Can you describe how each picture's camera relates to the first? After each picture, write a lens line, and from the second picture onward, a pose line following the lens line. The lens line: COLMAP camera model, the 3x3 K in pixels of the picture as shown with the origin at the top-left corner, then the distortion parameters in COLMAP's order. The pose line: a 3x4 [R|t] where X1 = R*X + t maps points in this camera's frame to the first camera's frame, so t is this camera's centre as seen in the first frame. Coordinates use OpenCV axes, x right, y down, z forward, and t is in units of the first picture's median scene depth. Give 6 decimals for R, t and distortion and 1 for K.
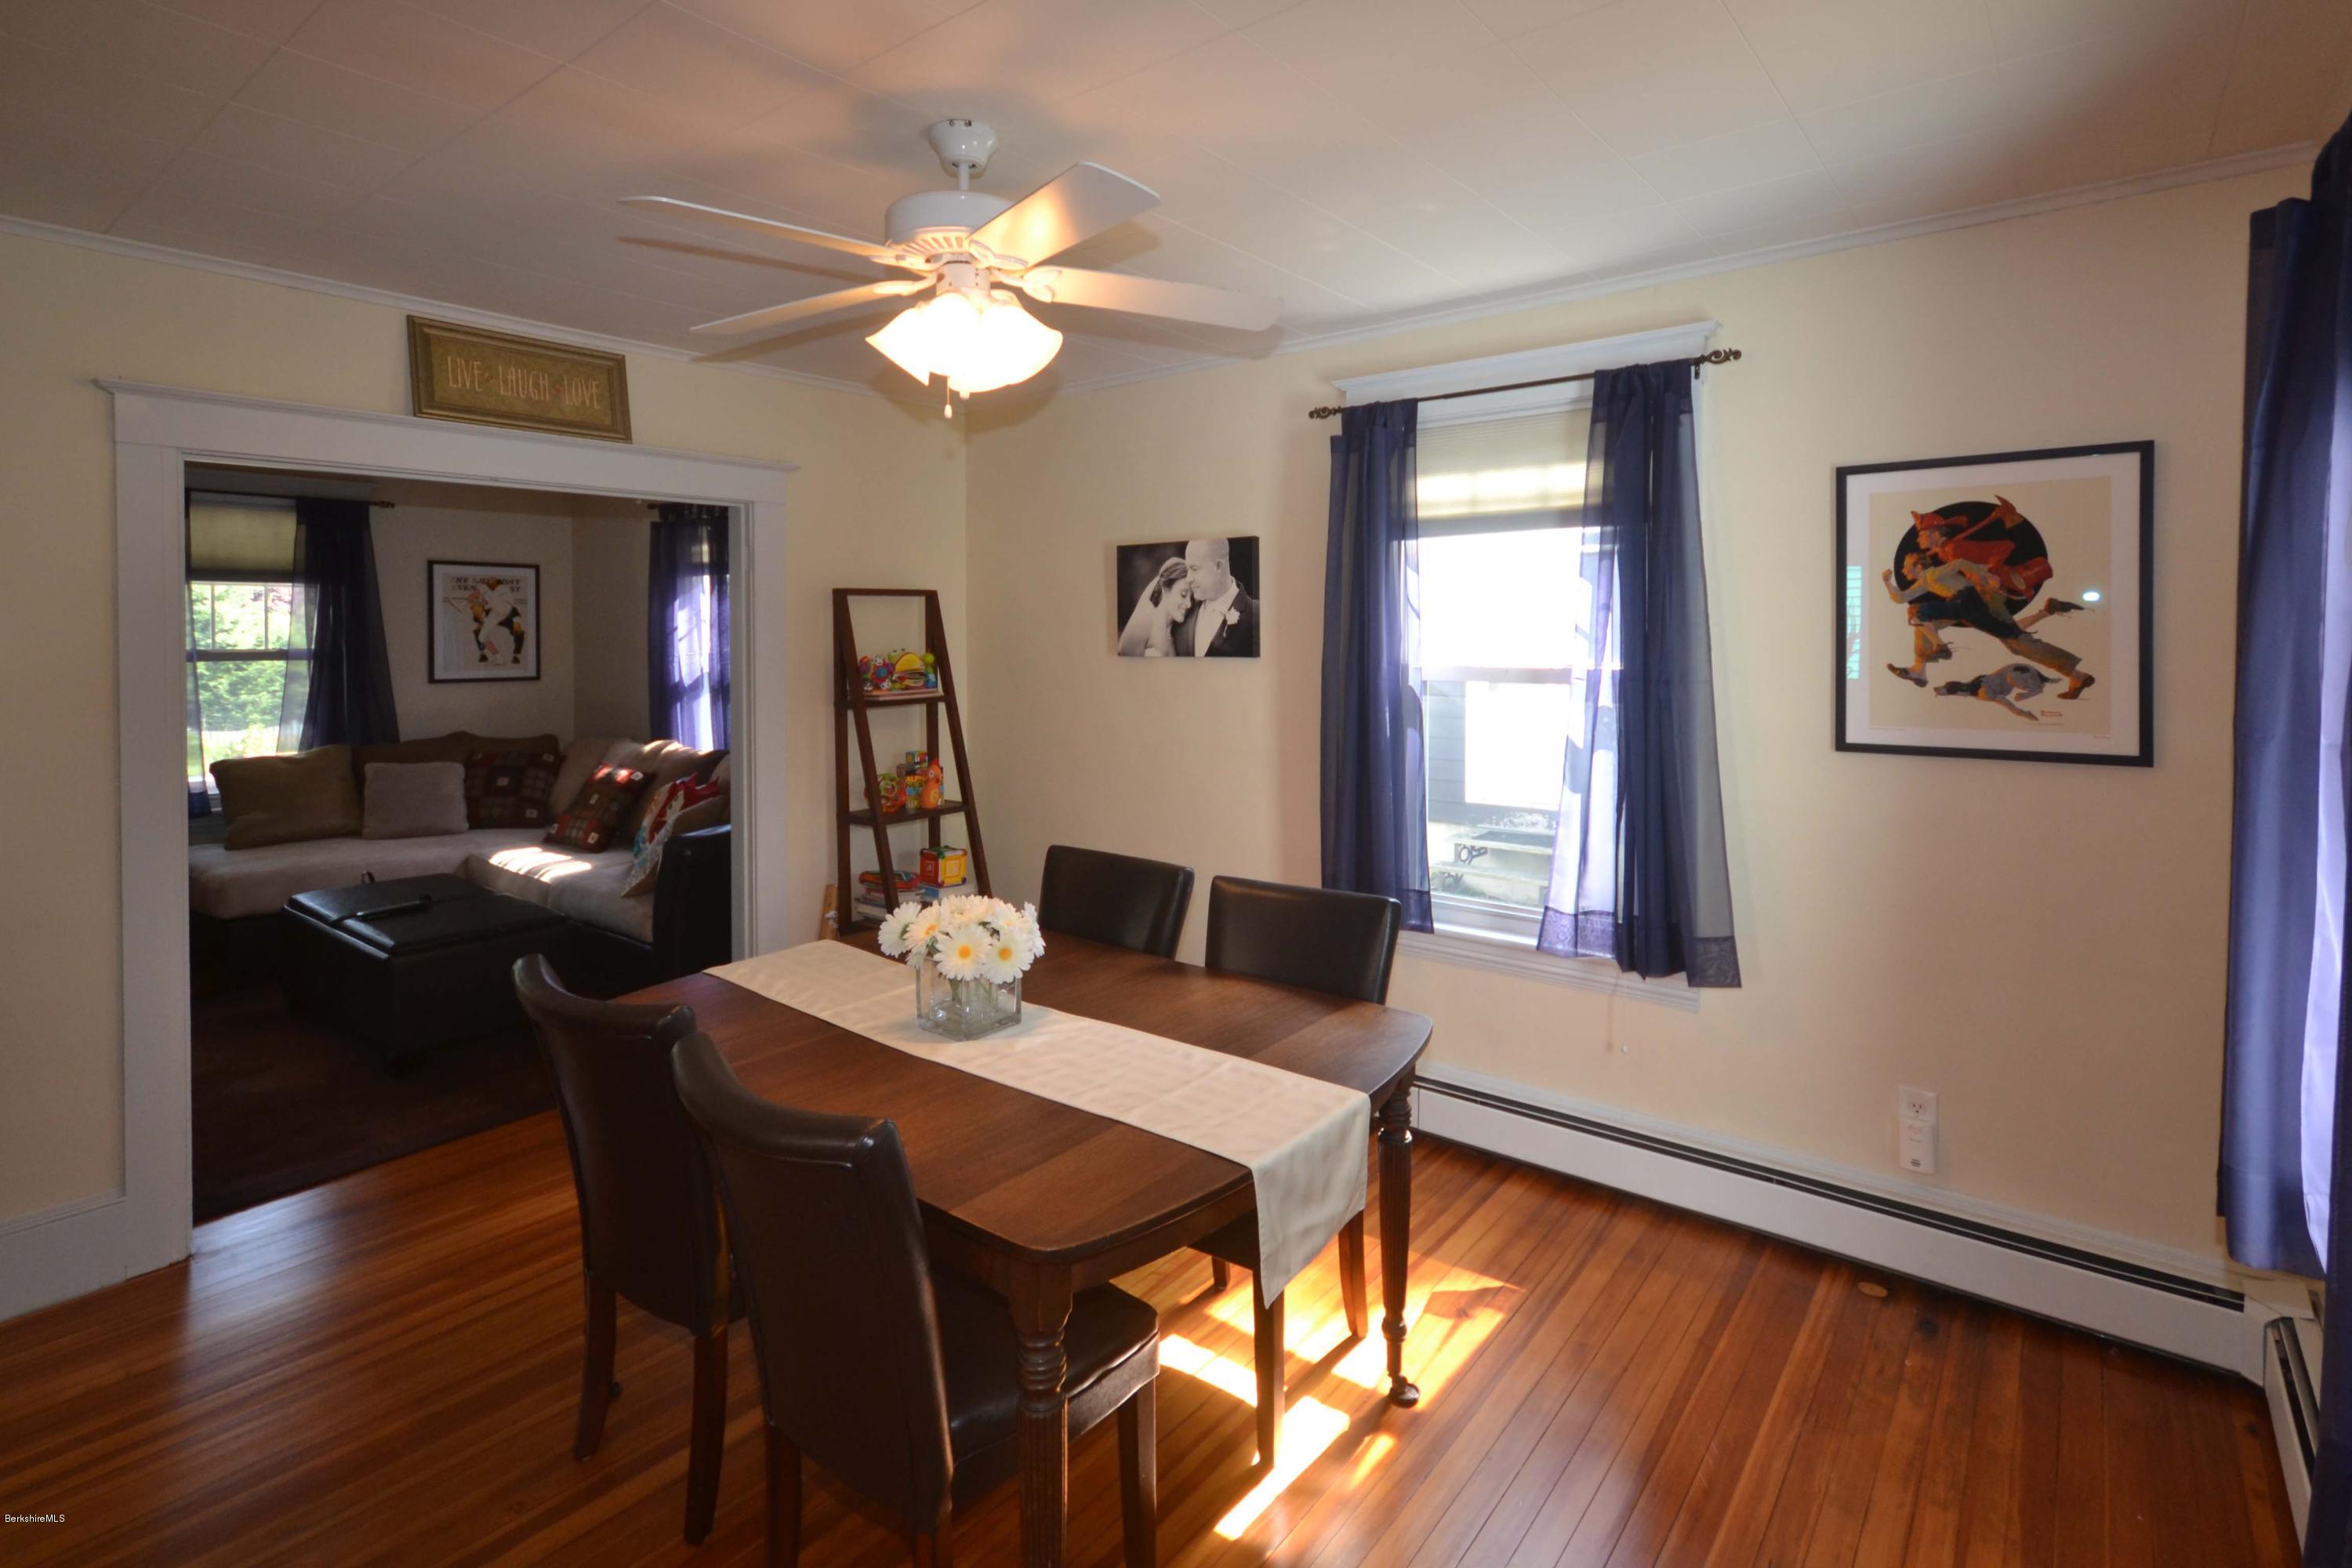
lens RADIAL K [[1143.0, 0, 1169.7], [0, 1143.0, 647.1], [0, 0, 1]] dist [0.022144, 0.000049]
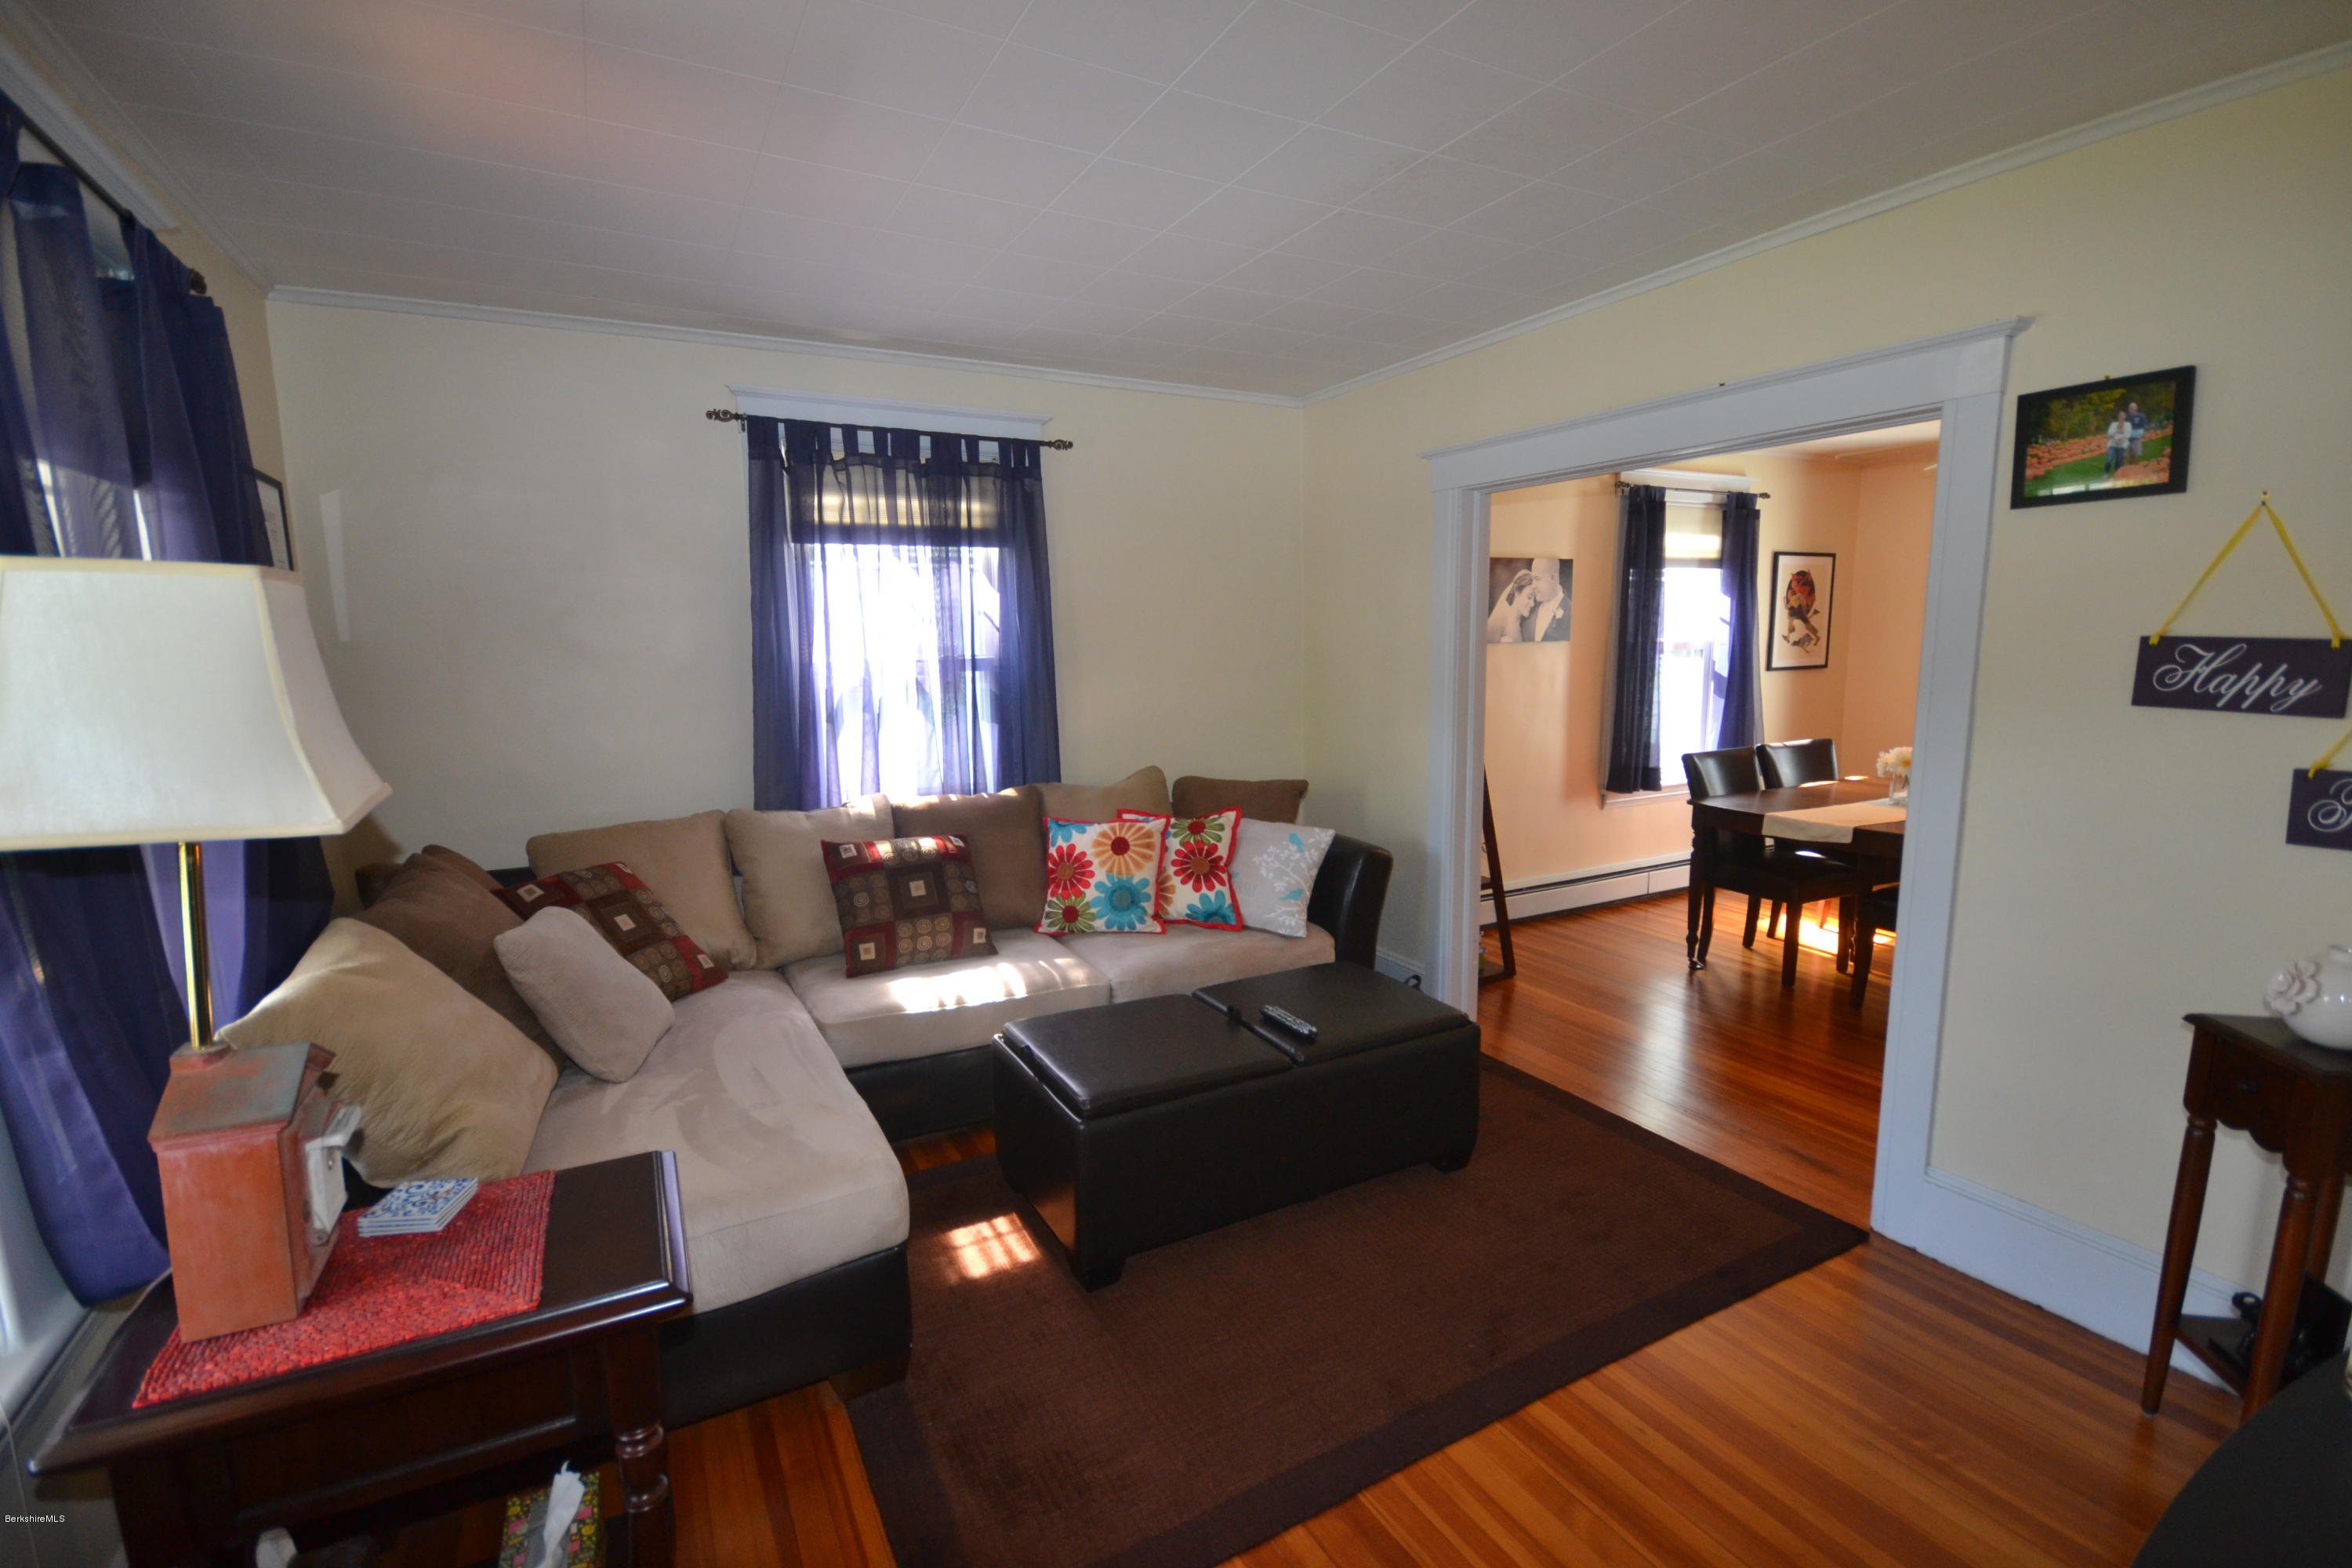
lens RADIAL K [[1064.6, 0, 1180.0], [0, 1064.6, 772.9], [0, 0, 1]] dist [0.024554, -0.019722]
pose [[0.389123, -0.123478, 0.912872, -0.934547], [0.024930, 0.992024, 0.123558, -0.003146], [-0.920848, -0.025321, 0.389098, 0.600349]]
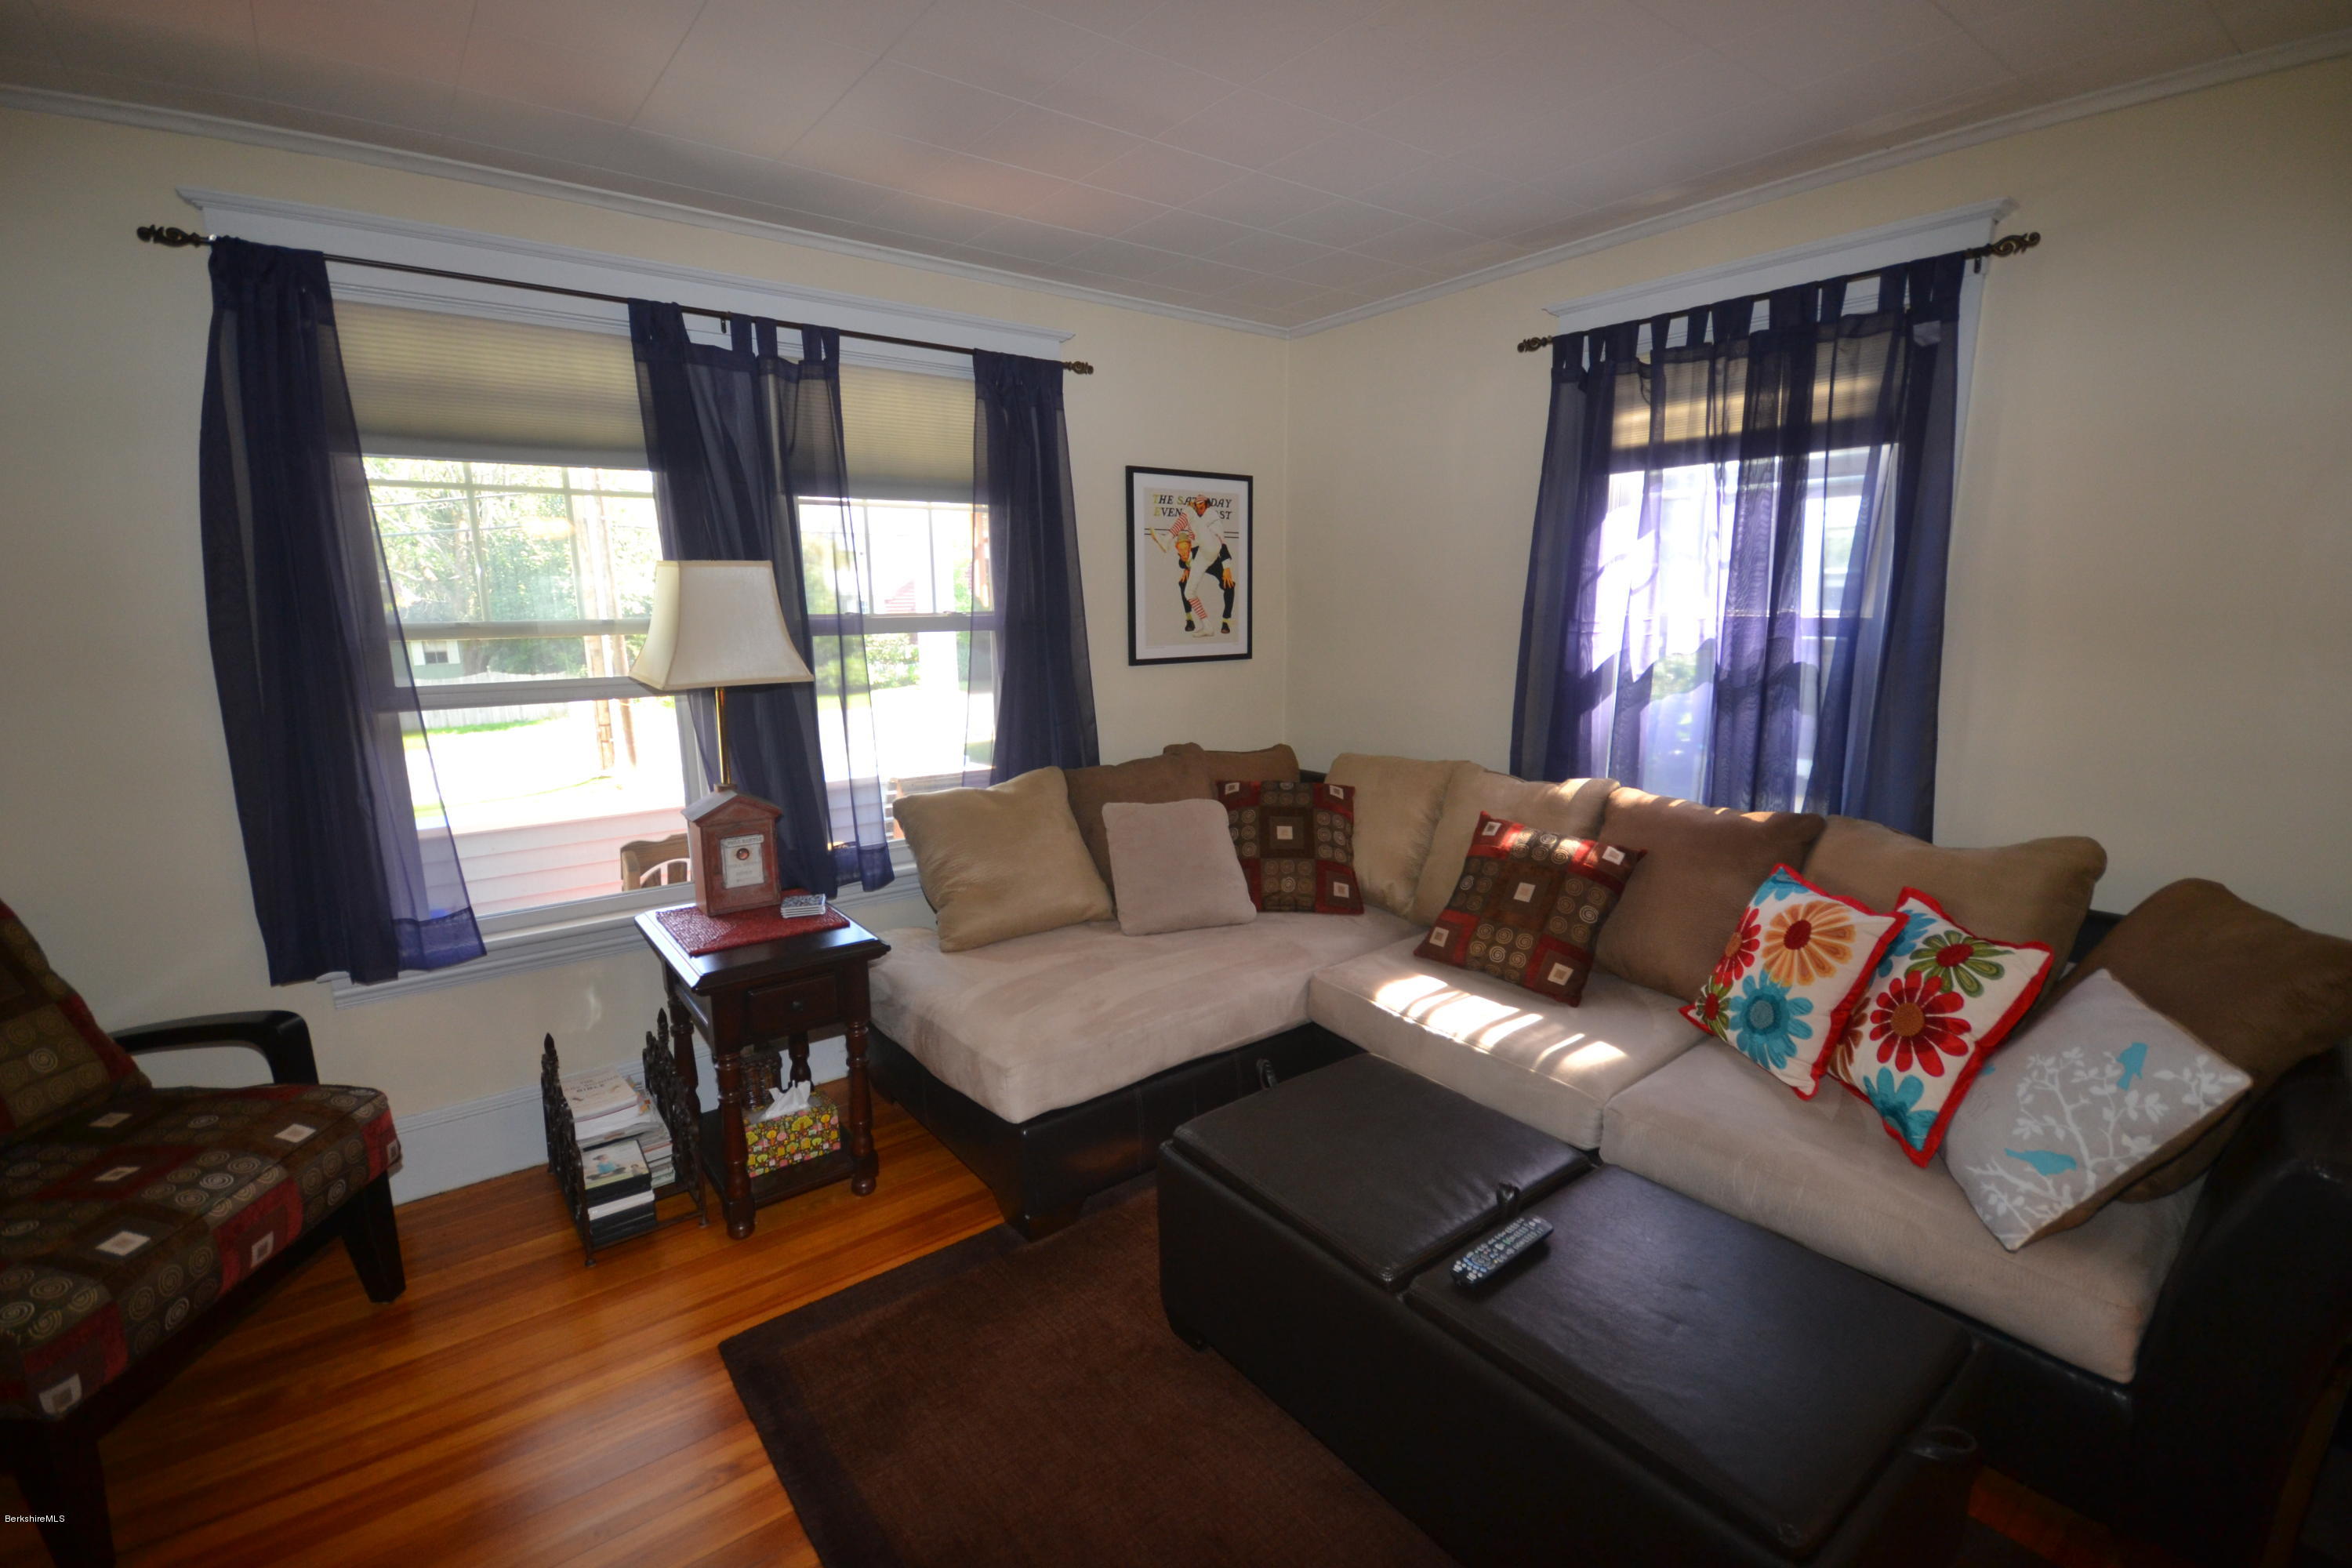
lens RADIAL K [[1042.6, 0, 1175.0], [0, 1042.6, 793.2], [0, 0, 1]] dist [-0.000749, 0.000050]
pose [[0.971624, 0.038459, -0.233384, -0.520414], [0.003197, 0.984467, 0.175541, -0.000330], [0.236510, -0.171306, 0.956409, 0.476220]]
